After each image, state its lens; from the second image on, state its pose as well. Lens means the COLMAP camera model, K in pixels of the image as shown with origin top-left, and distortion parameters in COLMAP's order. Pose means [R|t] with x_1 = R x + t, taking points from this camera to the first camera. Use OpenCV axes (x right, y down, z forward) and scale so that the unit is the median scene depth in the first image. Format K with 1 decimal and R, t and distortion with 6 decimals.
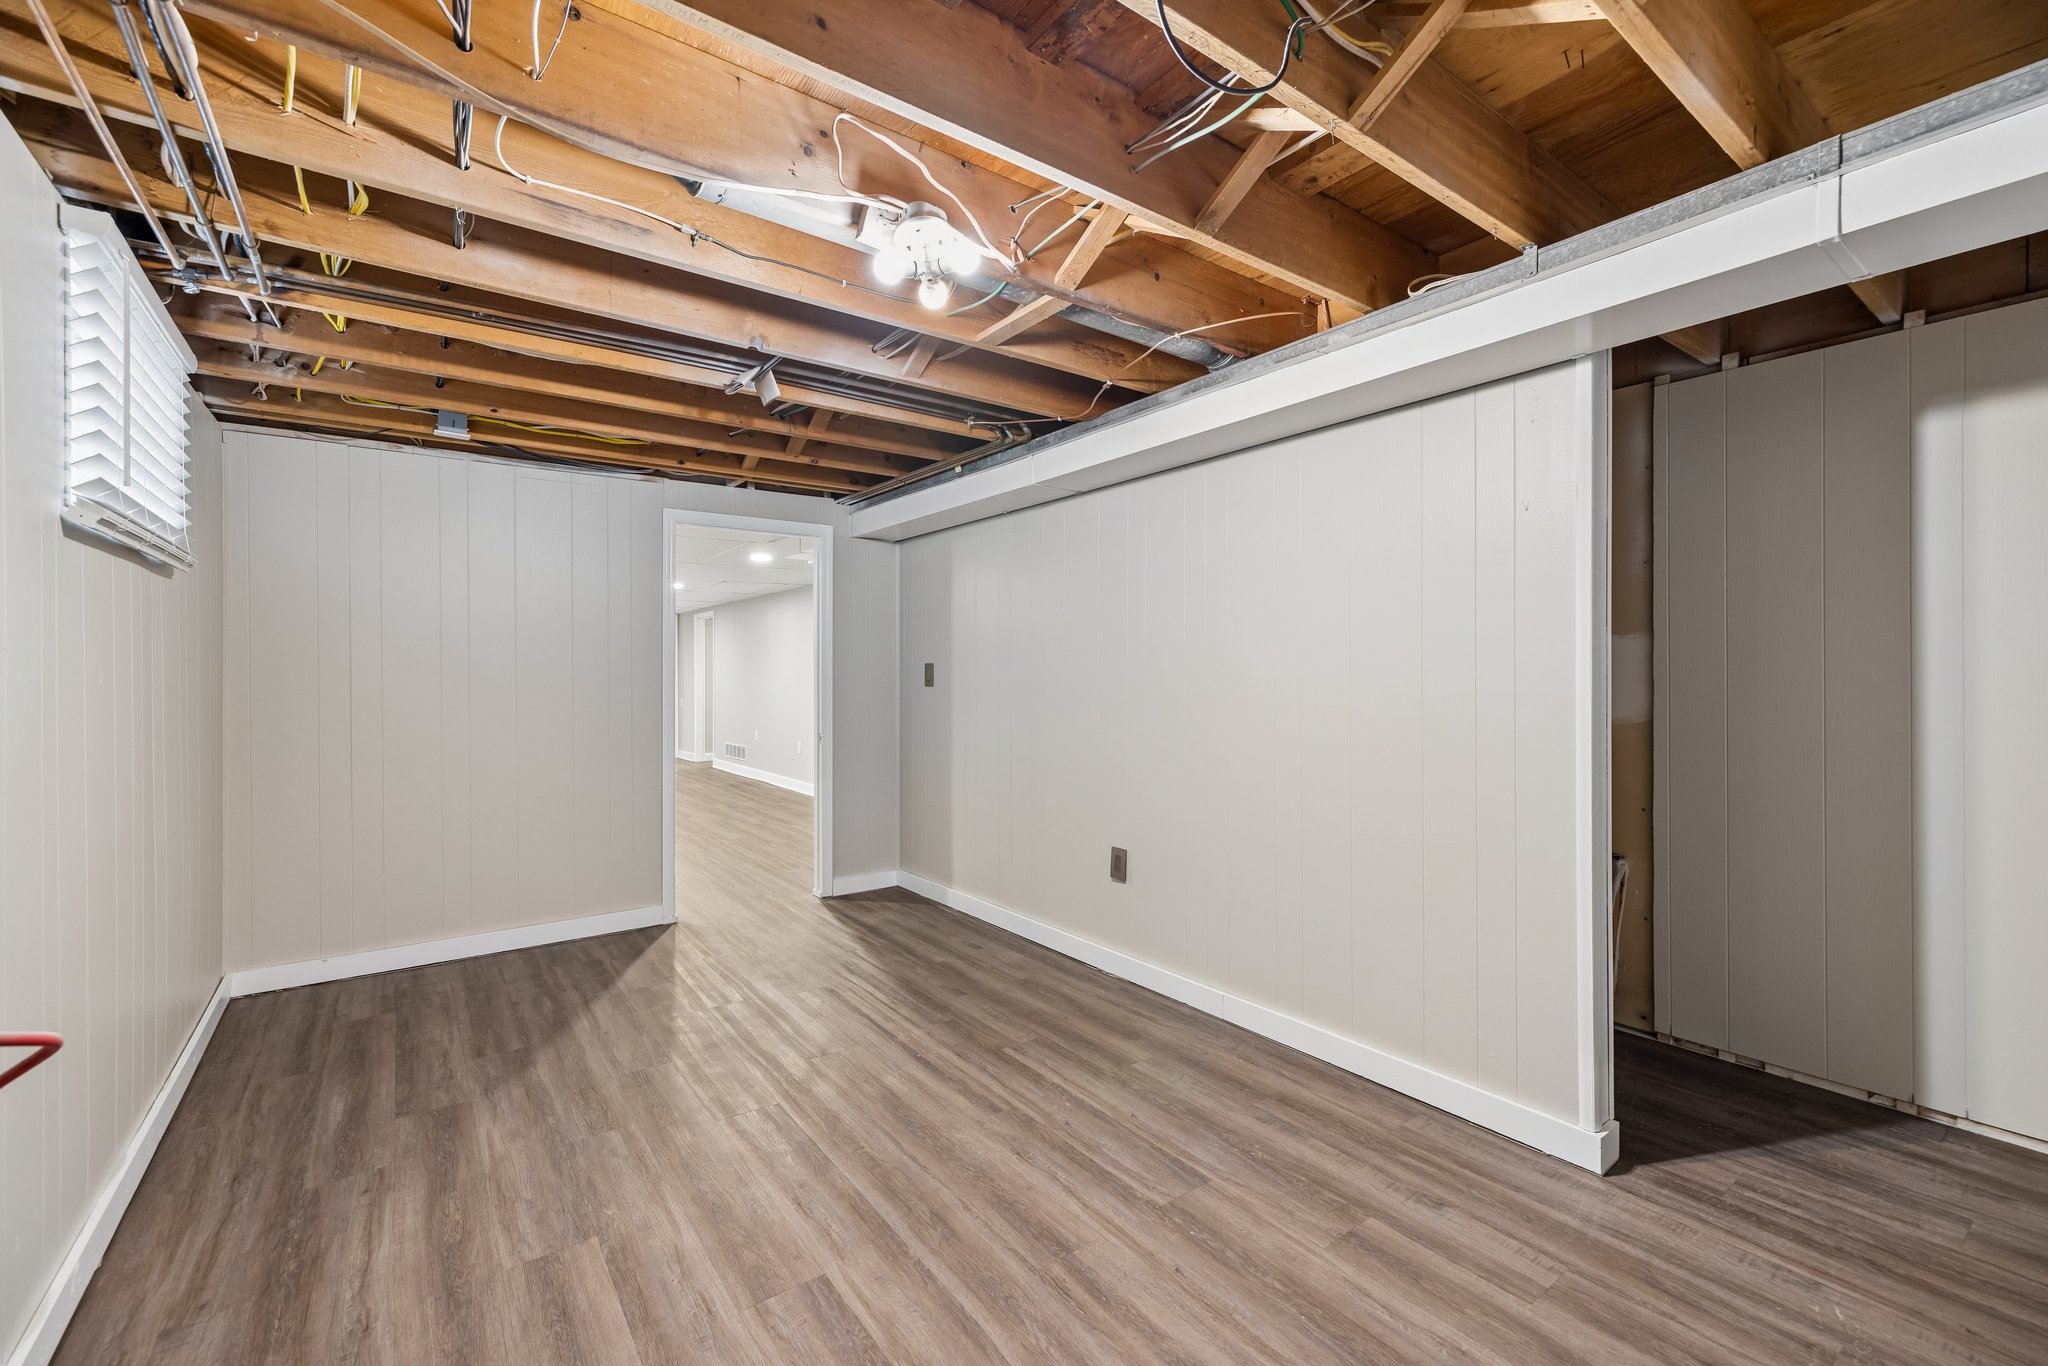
lens RADIAL K [[856.3, 0, 1026.7], [0, 856.3, 674.7], [0, 0, 1]] dist [0.002249, -0.000839]
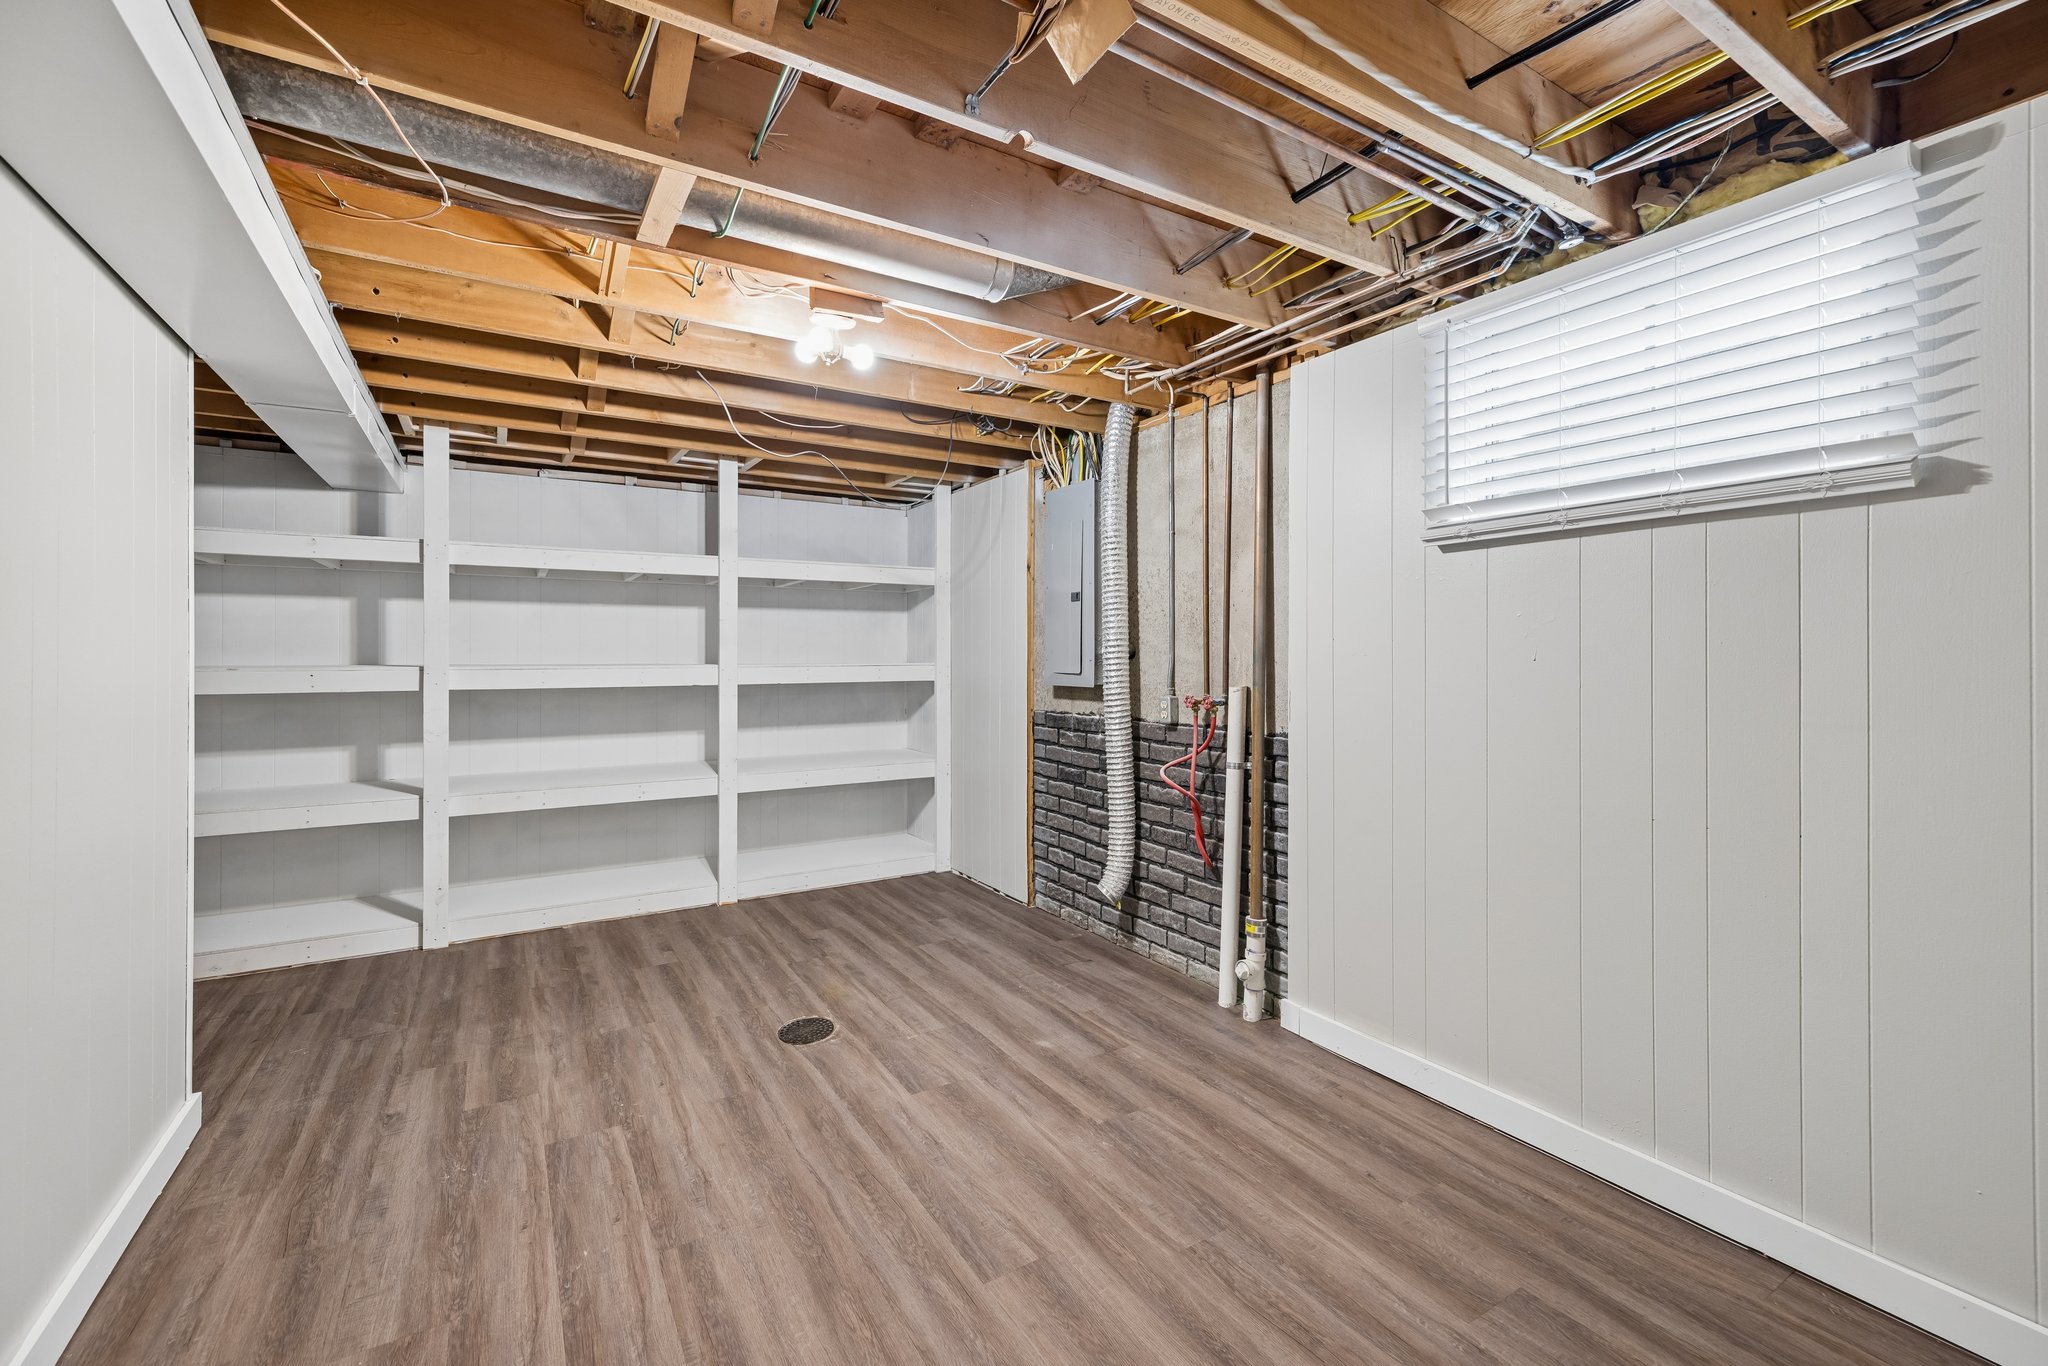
lens RADIAL K [[856.3, 0, 1032.2], [0, 856.3, 665.4], [0, 0, 1]] dist [0.002249, -0.000839]
pose [[-0.997373, 0.004443, 0.072296, -0.463792], [0.005137, 0.999942, 0.009427, 0.001243], [-0.072250, 0.009773, -0.997339, 2.050867]]
